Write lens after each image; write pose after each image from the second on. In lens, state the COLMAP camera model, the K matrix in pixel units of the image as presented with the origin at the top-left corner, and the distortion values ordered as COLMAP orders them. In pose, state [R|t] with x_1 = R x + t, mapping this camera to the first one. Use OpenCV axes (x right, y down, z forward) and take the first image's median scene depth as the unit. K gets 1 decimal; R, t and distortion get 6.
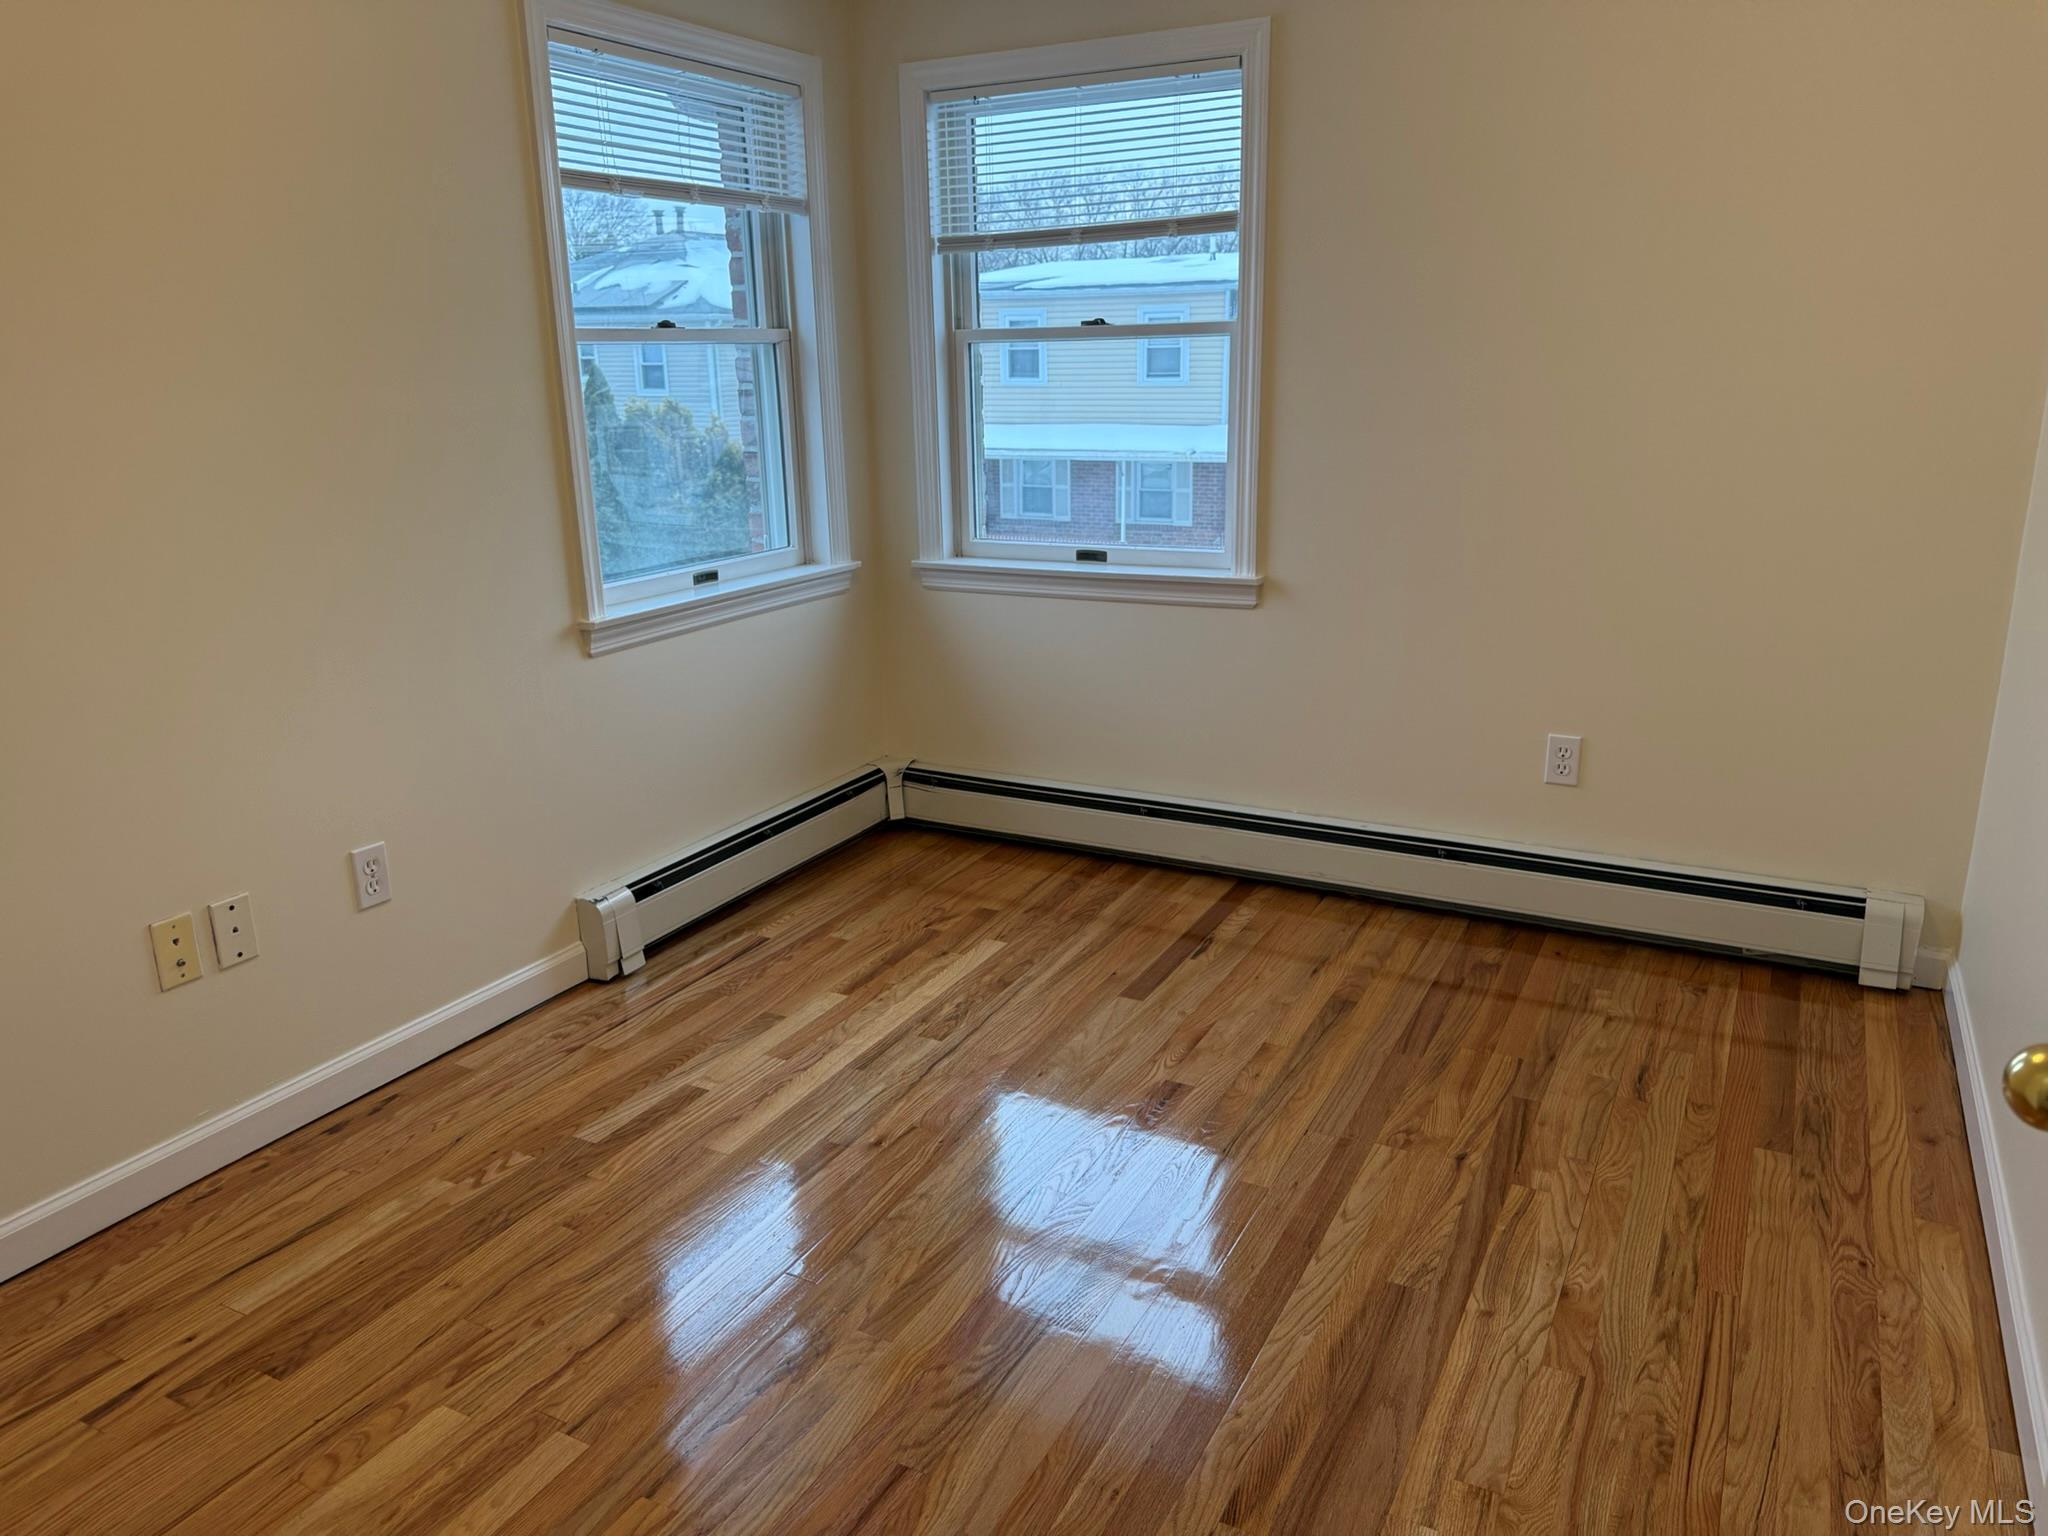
lens RADIAL K [[1419.3, 0, 1024.0], [0, 1419.3, 768.0], [0, 0, 1]] dist [0.040687, -0.006679]
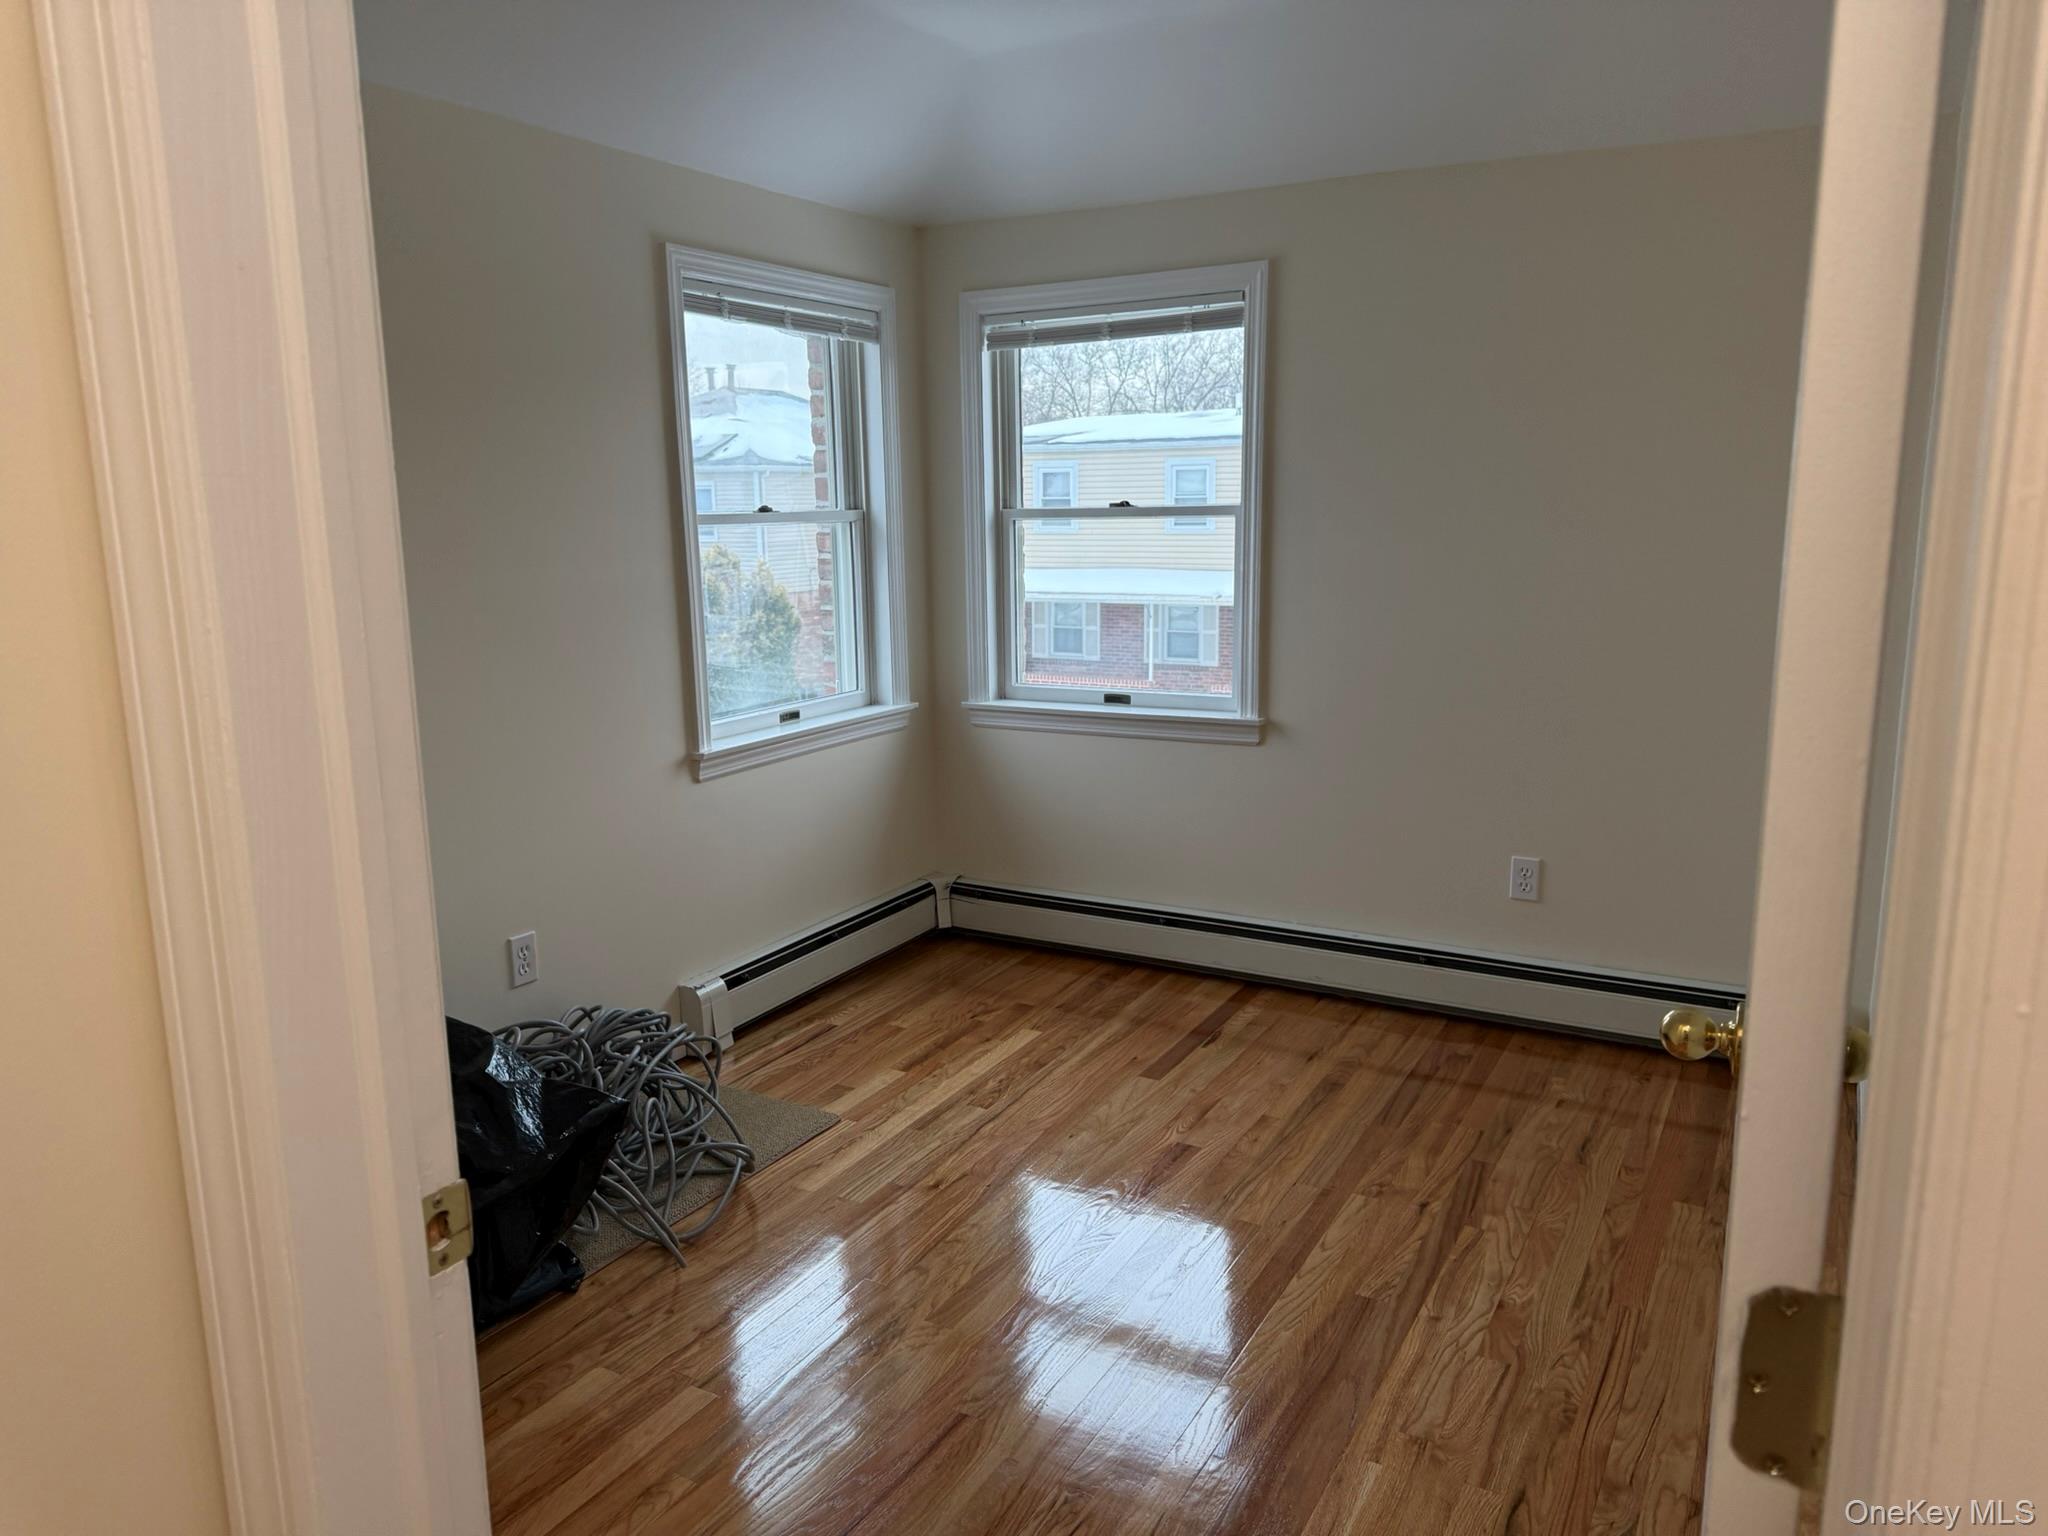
lens RADIAL K [[1419.3, 0, 1024.0], [0, 1419.3, 768.0], [0, 0, 1]] dist [0.040687, -0.006679]
pose [[0.999760, 0.007618, -0.020524, -0.005134], [-0.009538, 0.995415, -0.095170, 0.021574], [0.019705, 0.095343, 0.995249, -0.186889]]
